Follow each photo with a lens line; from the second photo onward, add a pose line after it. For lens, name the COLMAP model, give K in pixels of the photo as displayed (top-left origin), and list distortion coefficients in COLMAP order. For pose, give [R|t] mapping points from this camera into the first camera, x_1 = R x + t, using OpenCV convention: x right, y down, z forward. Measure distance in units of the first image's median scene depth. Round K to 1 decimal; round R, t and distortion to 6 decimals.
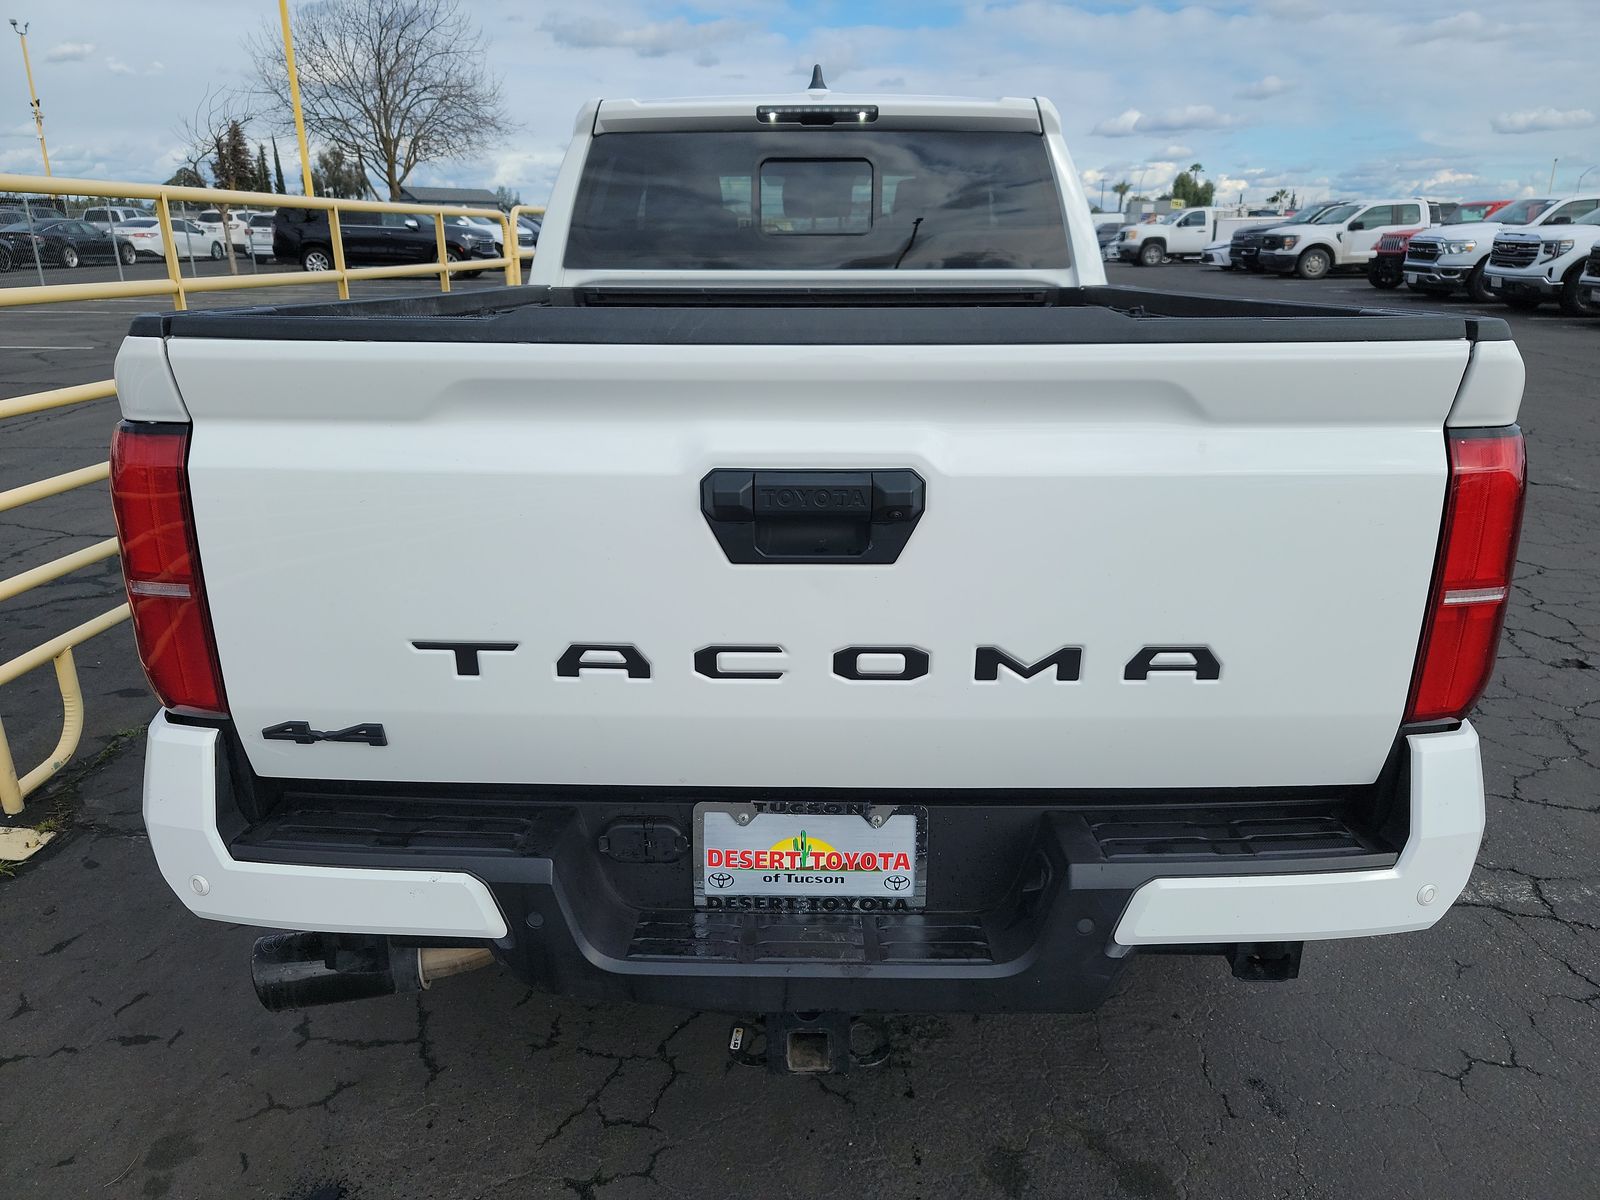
lens RADIAL K [[1115.8, 0, 809.9], [0, 1115.8, 600.6], [0, 0, 1]] dist [0.063795, -0.053688]
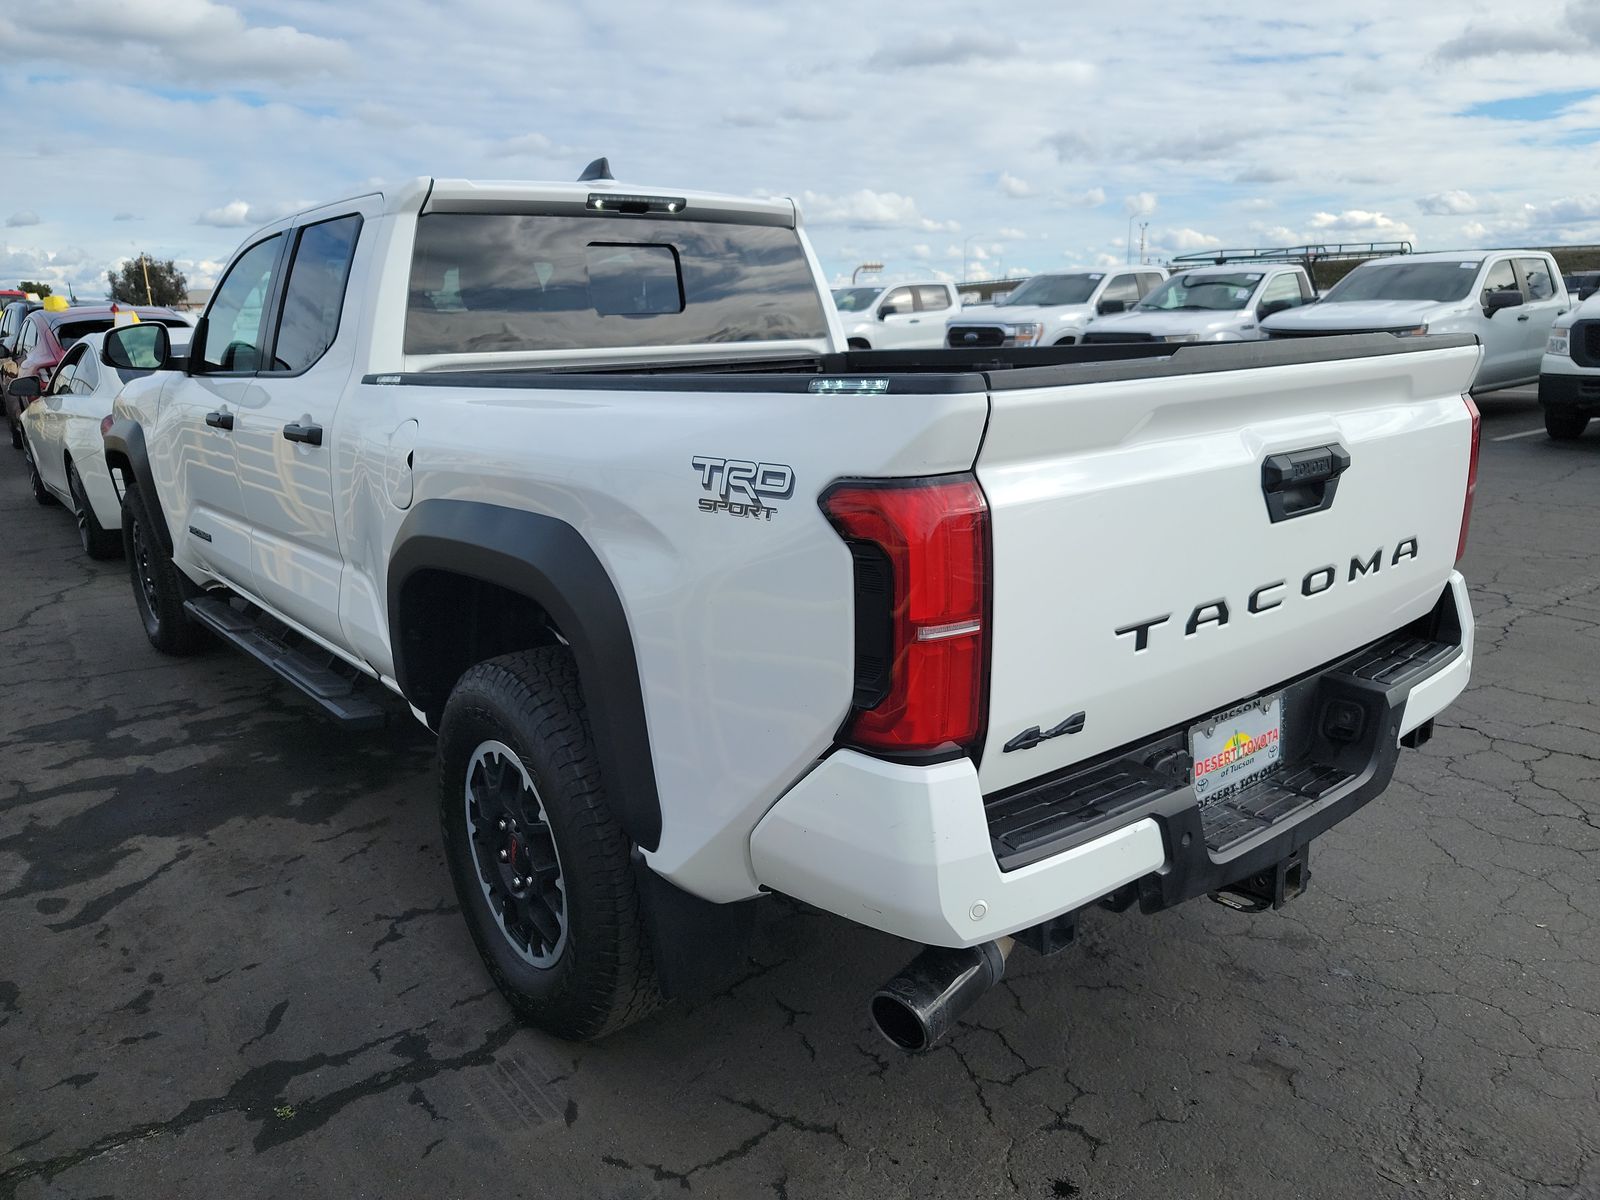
lens RADIAL K [[1115.8, 0, 809.9], [0, 1115.8, 600.6], [0, 0, 1]] dist [0.063795, -0.053688]
pose [[0.763212, -0.178769, 0.620925, -1.198020], [0.224652, 0.974429, 0.004414, -0.064976], [-0.605837, 0.136123, 0.783857, 0.231448]]
